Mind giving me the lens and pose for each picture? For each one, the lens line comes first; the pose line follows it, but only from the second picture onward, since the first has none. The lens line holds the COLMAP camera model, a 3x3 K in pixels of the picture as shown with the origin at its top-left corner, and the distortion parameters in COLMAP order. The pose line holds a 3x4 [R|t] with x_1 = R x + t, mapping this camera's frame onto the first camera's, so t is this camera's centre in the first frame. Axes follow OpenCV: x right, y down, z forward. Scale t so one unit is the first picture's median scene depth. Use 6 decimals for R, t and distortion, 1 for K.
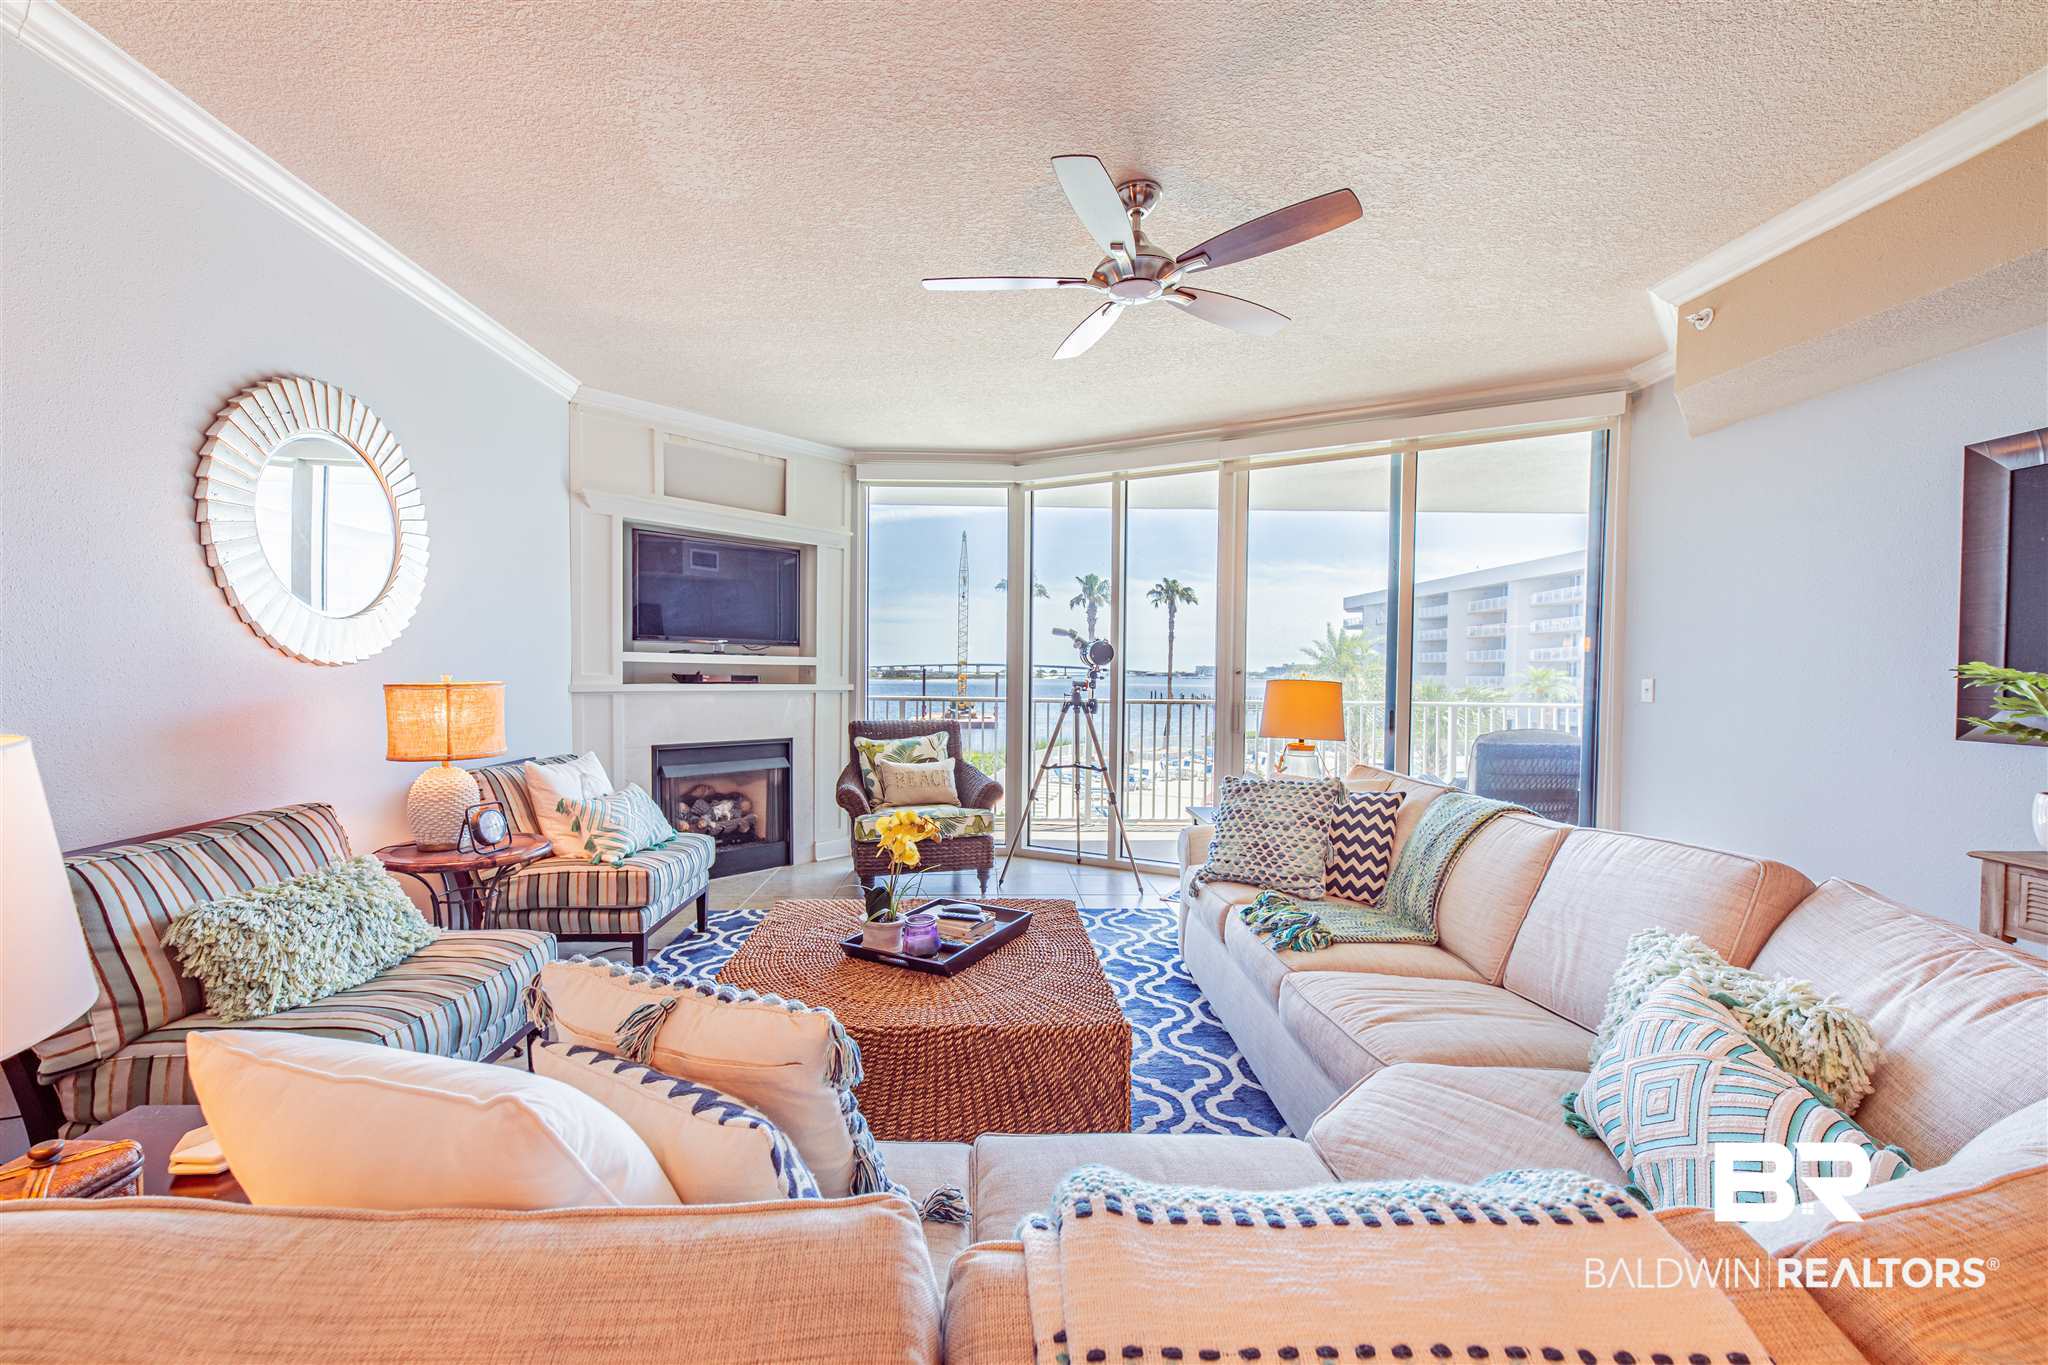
lens RADIAL K [[813.4, 0, 1007.4], [0, 813.4, 695.0], [0, 0, 1]] dist [0.015140, -0.005690]
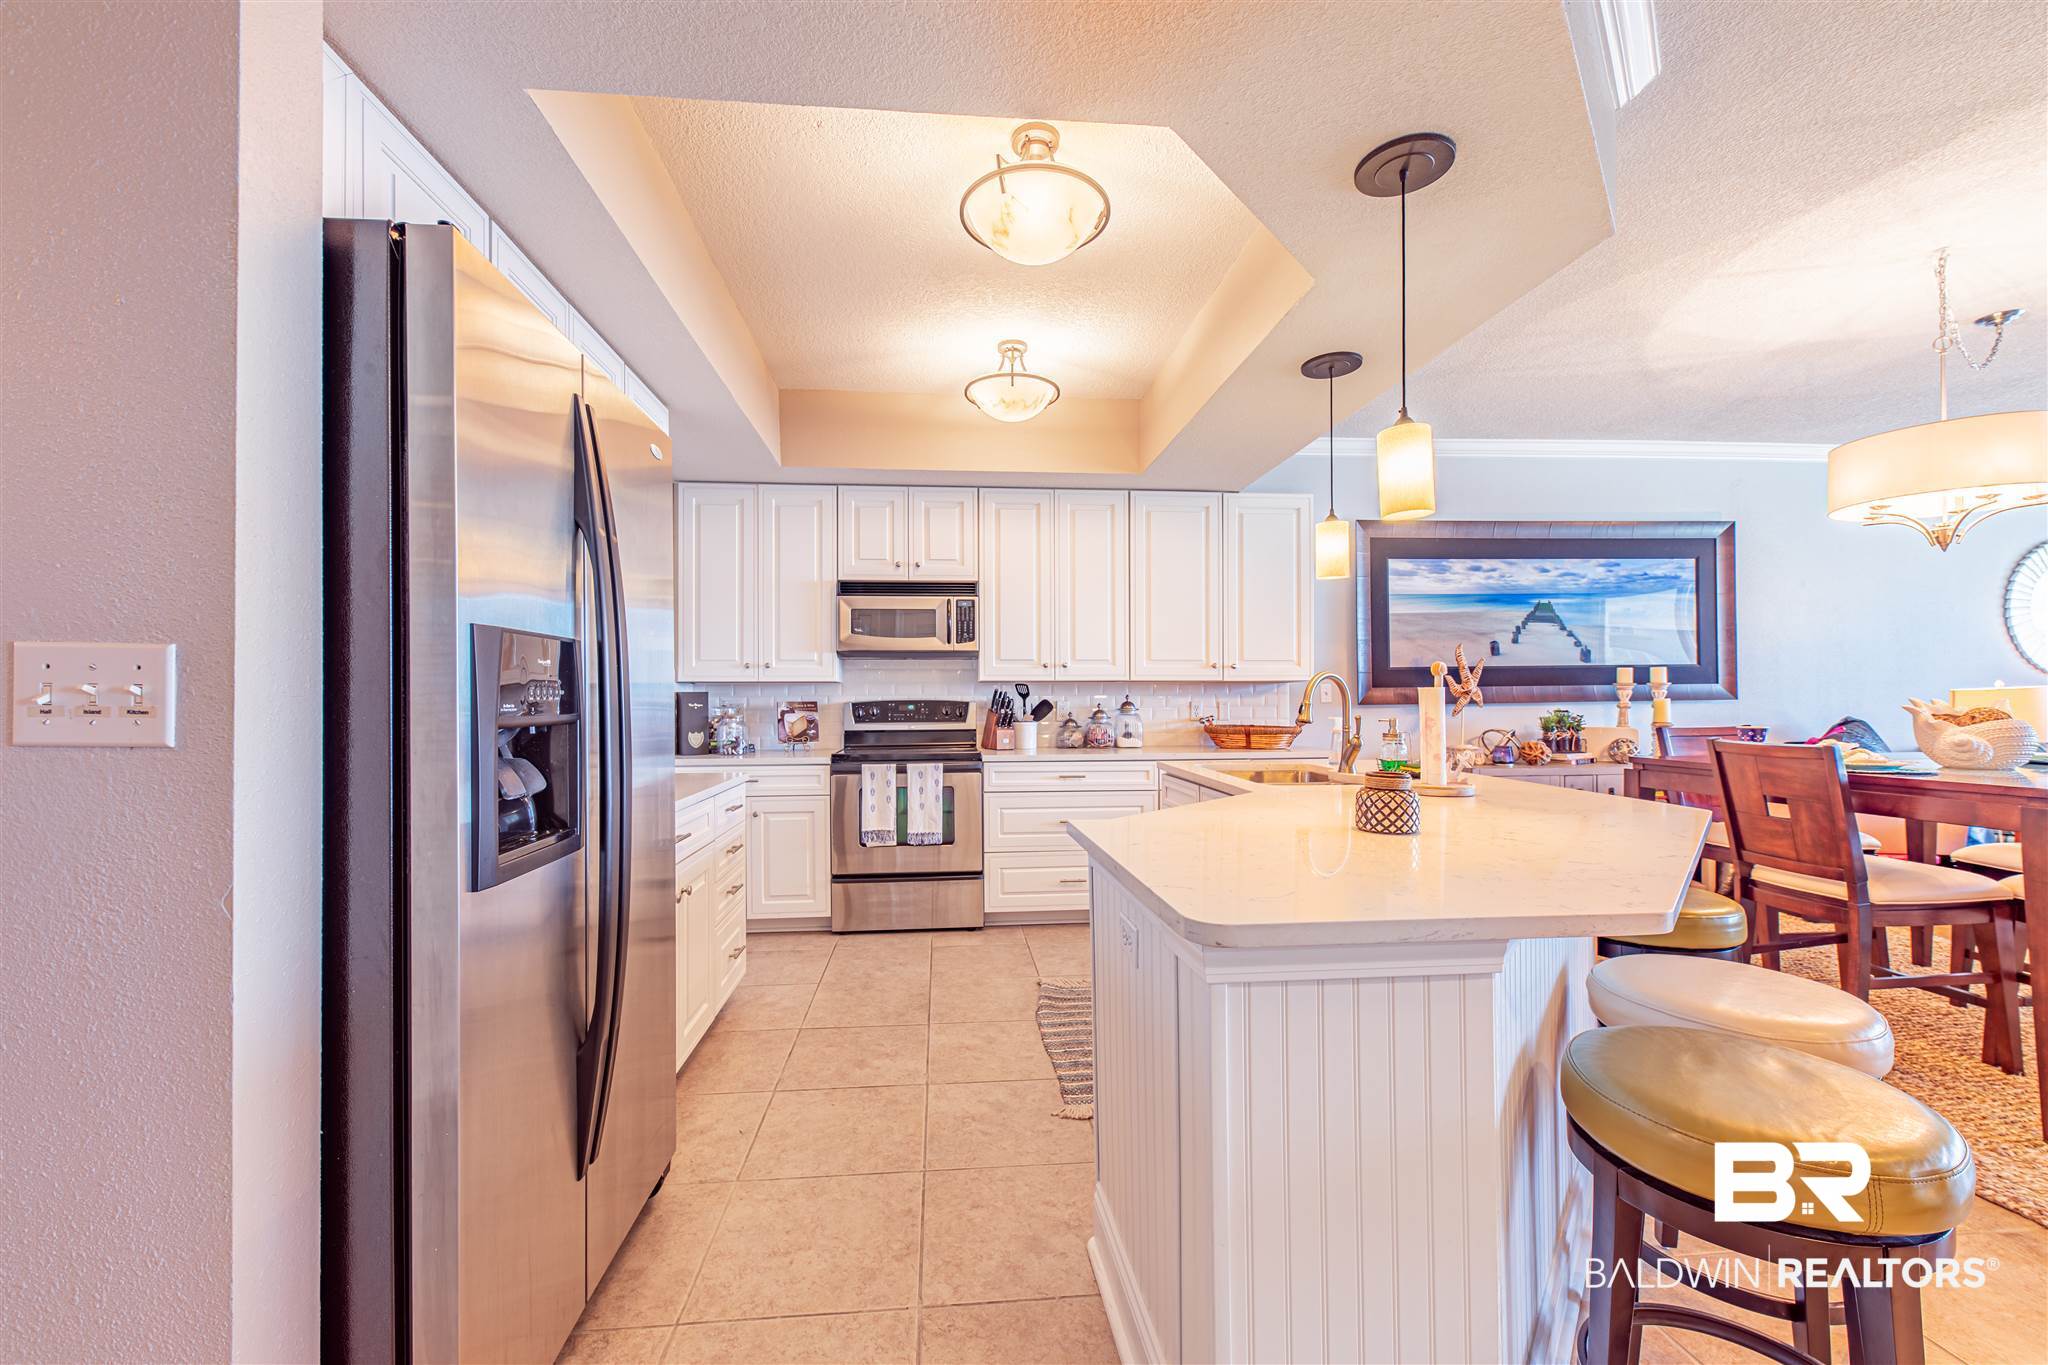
lens RADIAL K [[813.4, 0, 1007.4], [0, 813.4, 695.0], [0, 0, 1]] dist [0.015140, -0.005690]
pose [[0.046640, -0.013169, -0.998825, 0.557357], [-0.026005, 0.999558, -0.014393, 0.054831], [0.998573, 0.026645, 0.046277, -0.885042]]
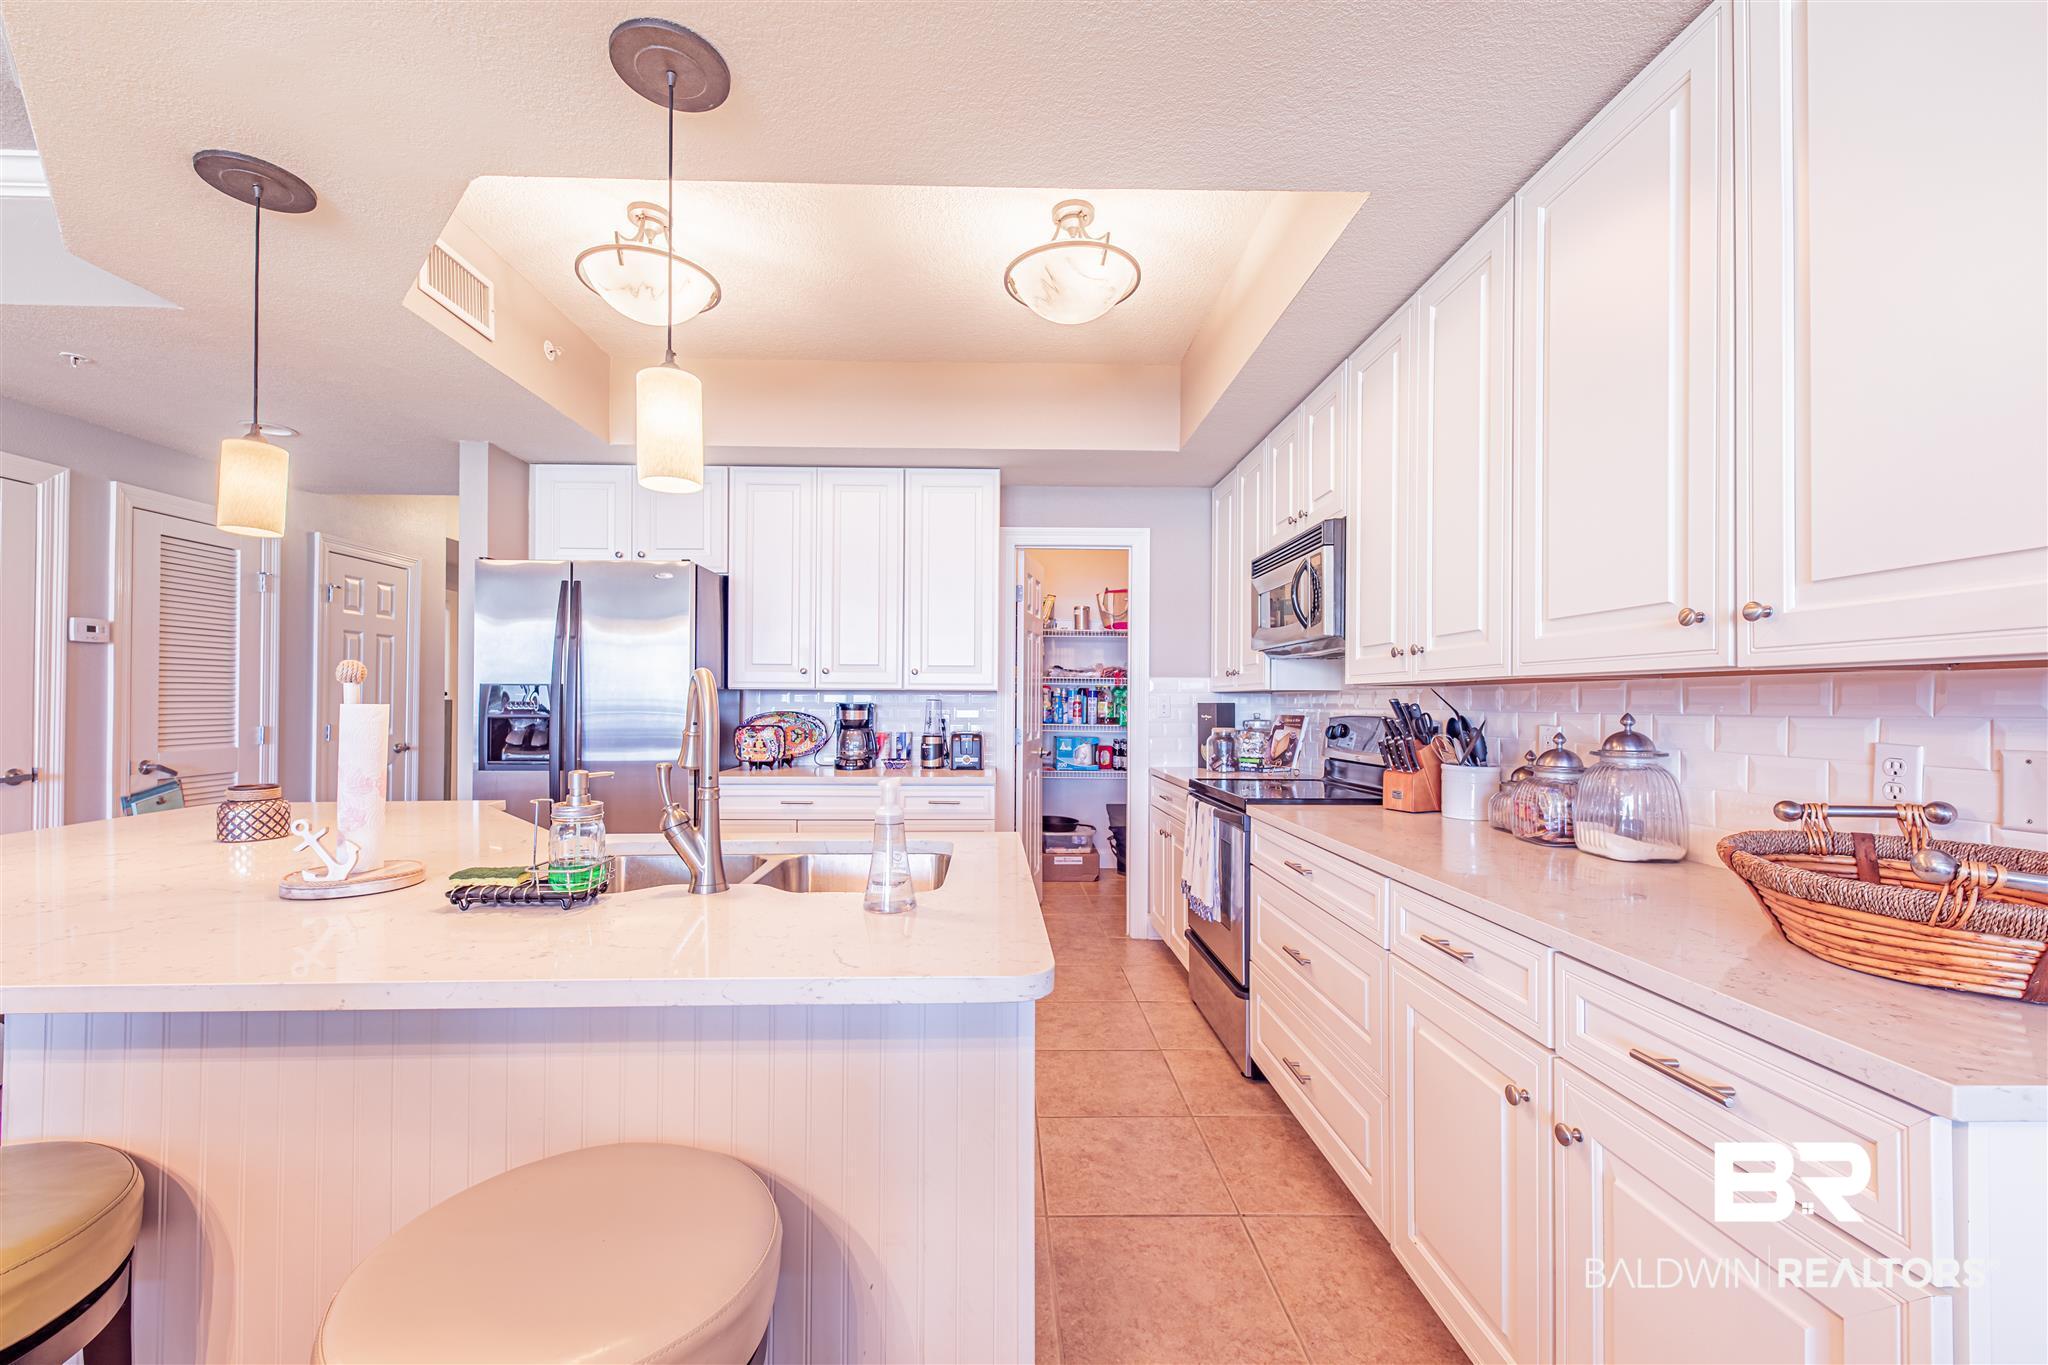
lens RADIAL K [[813.4, 0, 1007.4], [0, 813.4, 695.0], [0, 0, 1]] dist [0.015140, -0.005690]
pose [[-0.999687, -0.013681, 0.020961, -0.121091], [-0.013253, 0.999704, 0.020398, 0.026080], [-0.021234, 0.020114, -0.999572, -0.350407]]
